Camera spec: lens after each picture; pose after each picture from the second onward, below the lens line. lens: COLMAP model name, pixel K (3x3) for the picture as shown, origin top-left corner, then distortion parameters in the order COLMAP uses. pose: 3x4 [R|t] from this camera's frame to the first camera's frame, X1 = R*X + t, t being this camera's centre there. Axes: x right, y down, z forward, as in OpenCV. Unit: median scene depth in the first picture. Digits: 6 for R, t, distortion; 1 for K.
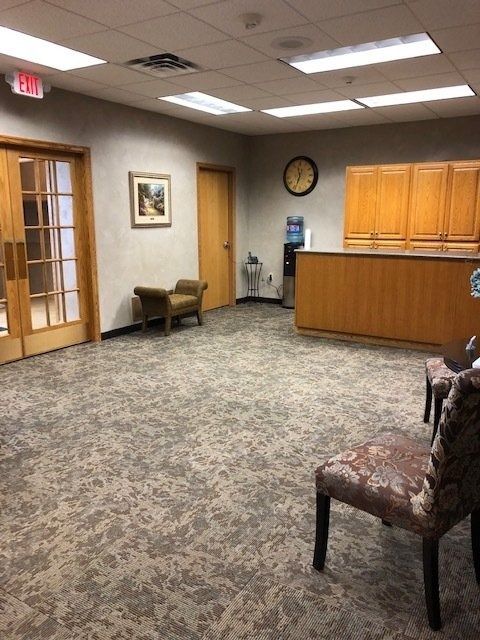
lens RADIAL K [[514.7, 0, 240.0], [0, 514.7, 315.4], [0, 0, 1]] dist [0.031453, -0.039601]
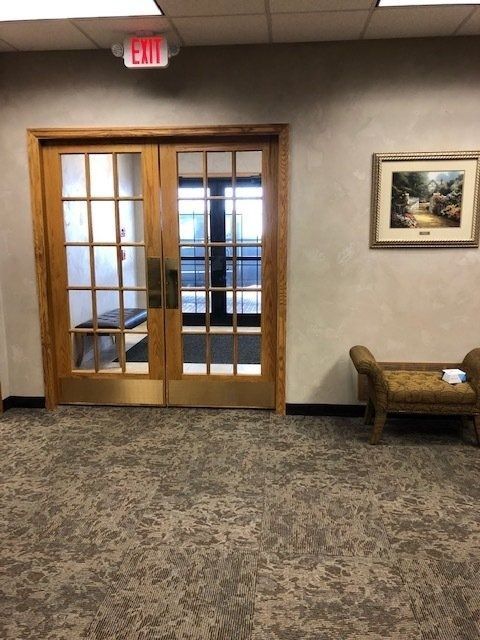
lens RADIAL K [[514.7, 0, 246.6], [0, 514.7, 317.5], [0, 0, 1]] dist [0.031453, -0.039601]
pose [[0.447385, 0.159446, -0.880013, 0.281813], [-0.167457, 0.981511, 0.092704, -0.130170], [0.878524, 0.105890, 0.465814, 0.641484]]
